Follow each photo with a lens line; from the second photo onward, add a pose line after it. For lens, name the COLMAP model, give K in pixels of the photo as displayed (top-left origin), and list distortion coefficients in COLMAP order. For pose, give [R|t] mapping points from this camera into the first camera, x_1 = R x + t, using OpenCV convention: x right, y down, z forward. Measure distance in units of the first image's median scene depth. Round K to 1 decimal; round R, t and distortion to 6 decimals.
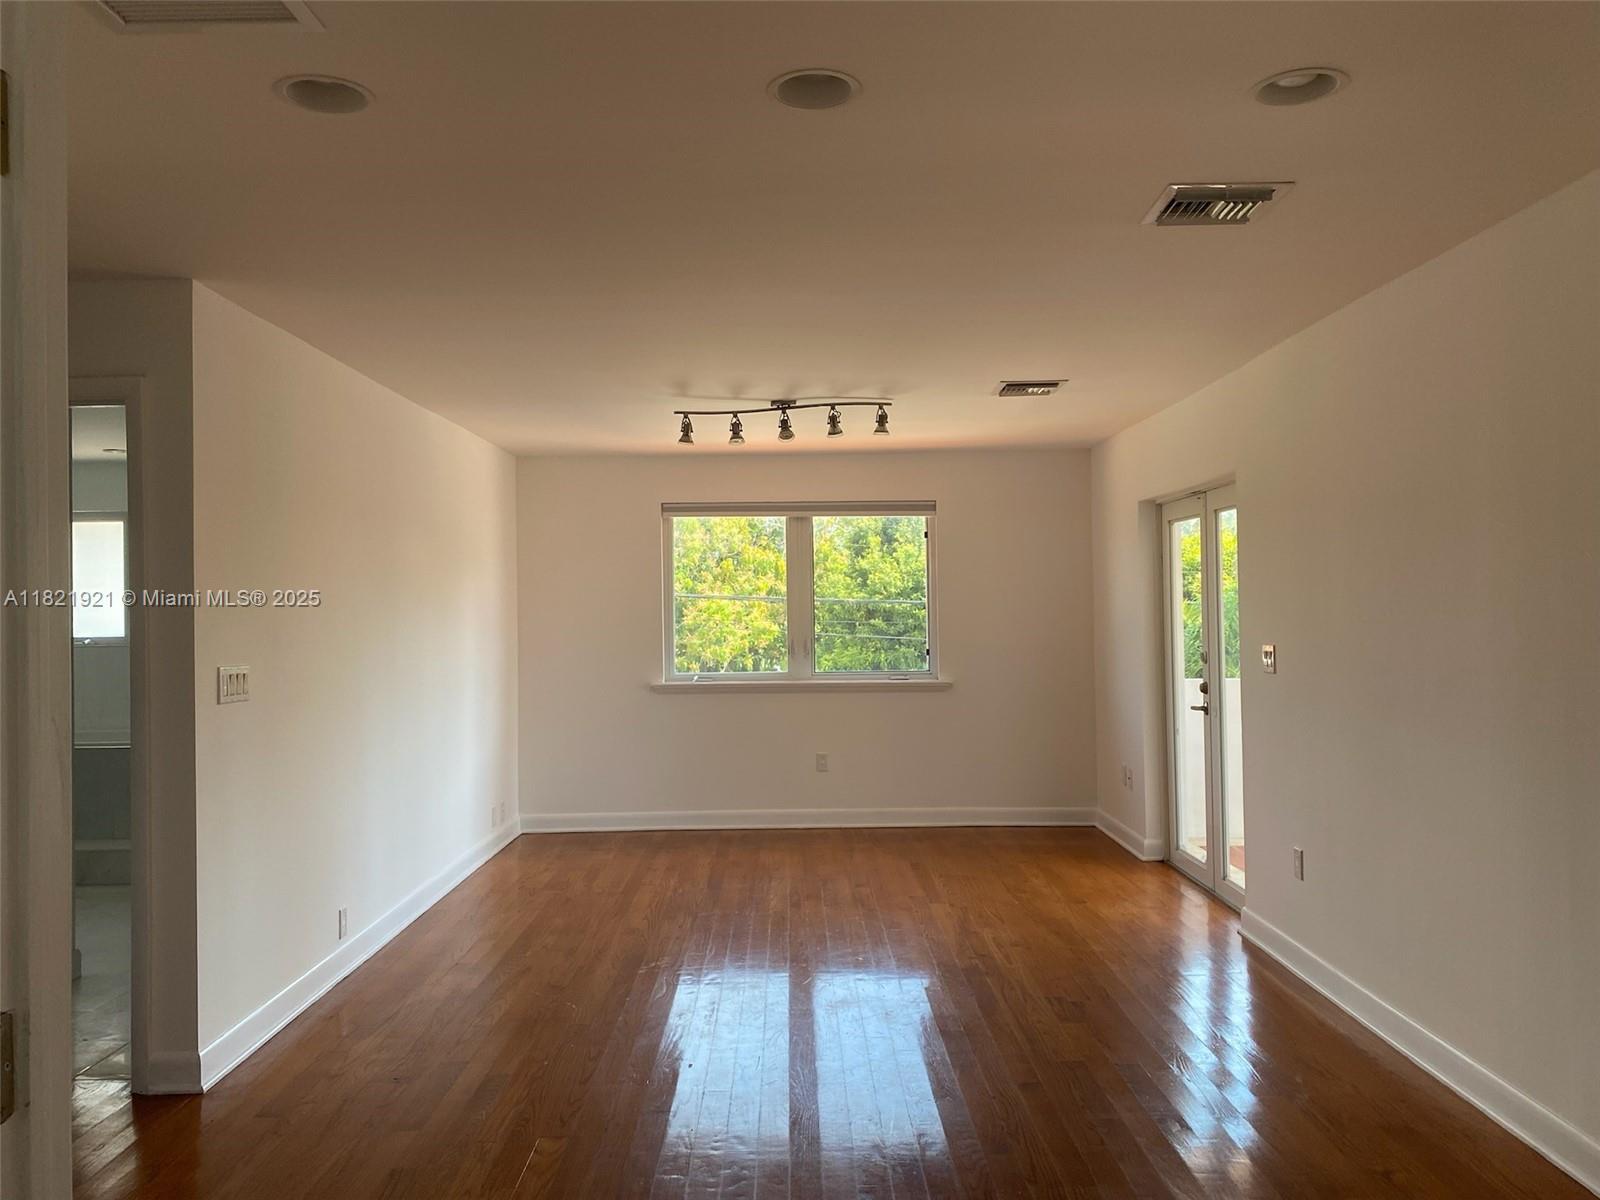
lens RADIAL K [[1211.3, 0, 800.0], [0, 1211.3, 600.0], [0, 0, 1]] dist [0.132970, -0.204662]
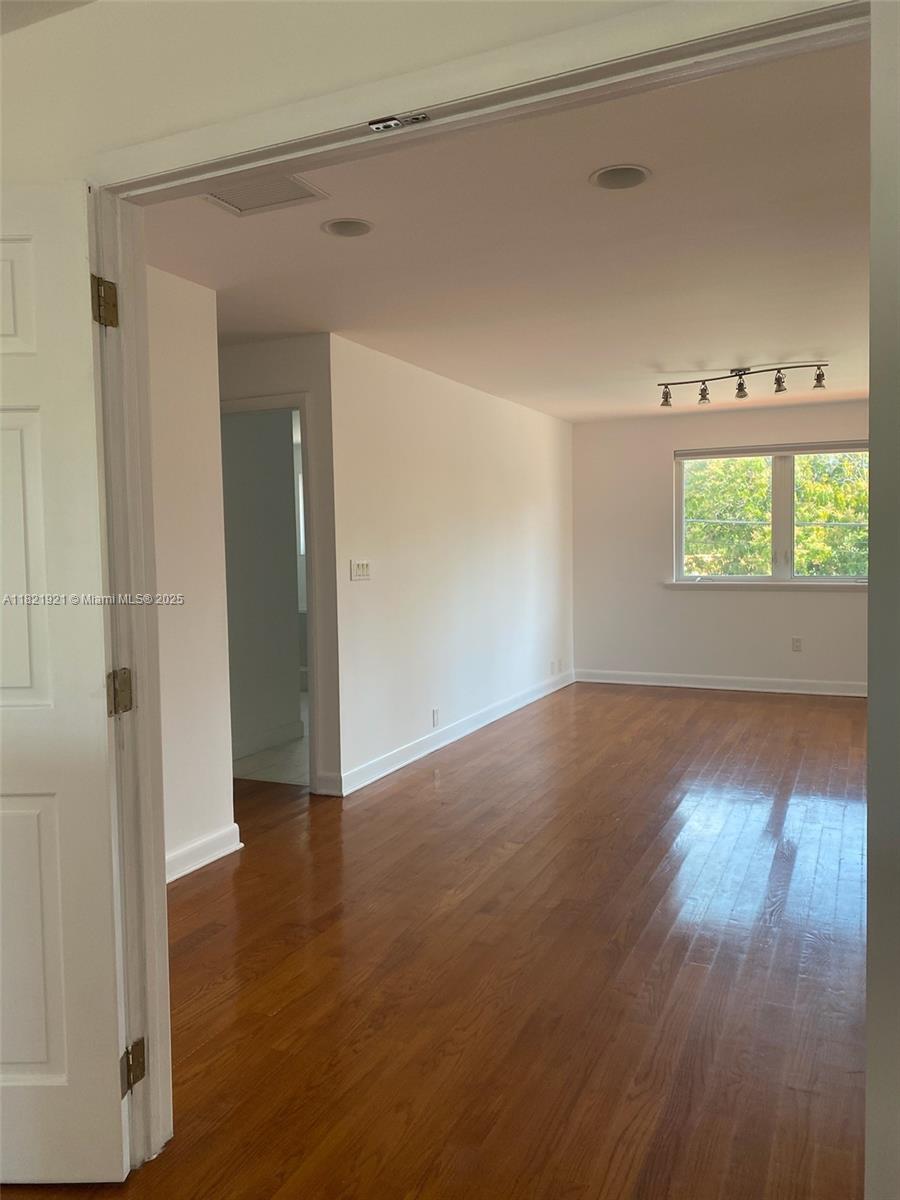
lens RADIAL K [[911.7, 0, 450.0], [0, 911.7, 600.0], [0, 0, 1]] dist [0.047075, -0.103094]
pose [[0.906471, 0.022747, -0.421655, 0.126917], [0.009956, 0.997119, 0.075195, 0.010643], [0.422151, -0.072360, 0.903633, -0.066216]]
